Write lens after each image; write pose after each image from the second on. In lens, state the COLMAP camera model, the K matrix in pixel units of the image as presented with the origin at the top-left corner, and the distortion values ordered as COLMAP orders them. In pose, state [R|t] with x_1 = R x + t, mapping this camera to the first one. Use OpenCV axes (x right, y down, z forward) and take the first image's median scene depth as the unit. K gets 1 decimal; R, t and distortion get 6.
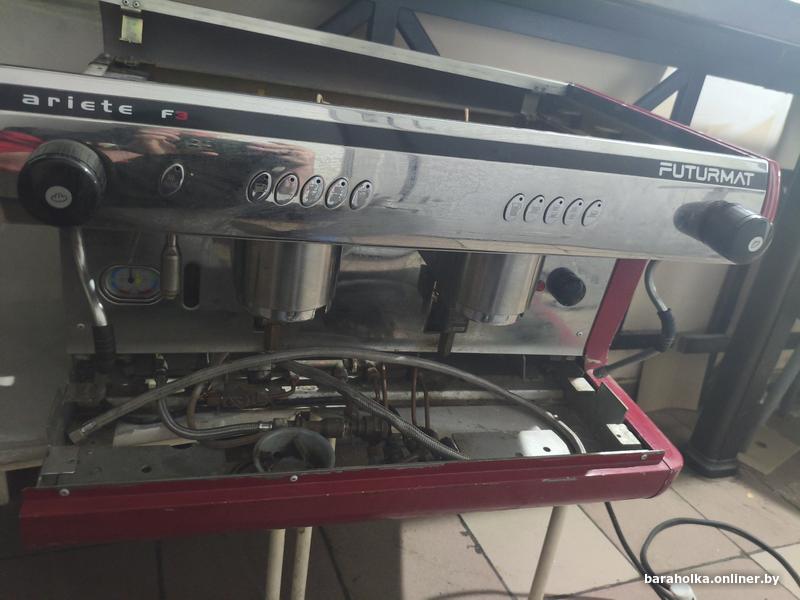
lens RADIAL K [[635.3, 0, 400.0], [0, 635.3, 300.0], [0, 0, 1]] dist [0.006475, 0.001652]
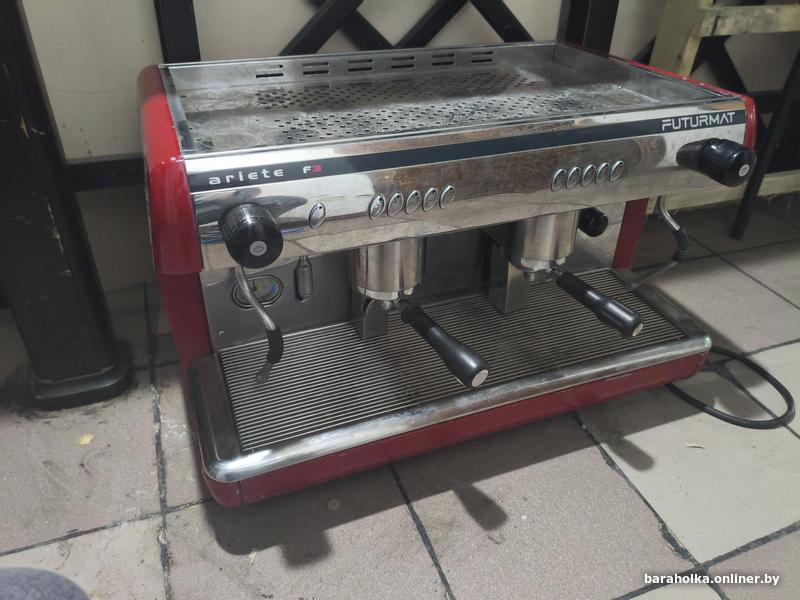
lens RADIAL K [[635.3, 0, 400.0], [0, 635.3, 300.0], [0, 0, 1]] dist [0.006475, 0.001652]
pose [[0.981985, -0.188961, 0.000211, -0.169936], [0.187928, 0.976731, 0.103347, -0.093547], [-0.019734, -0.101445, 0.994645, -0.286572]]
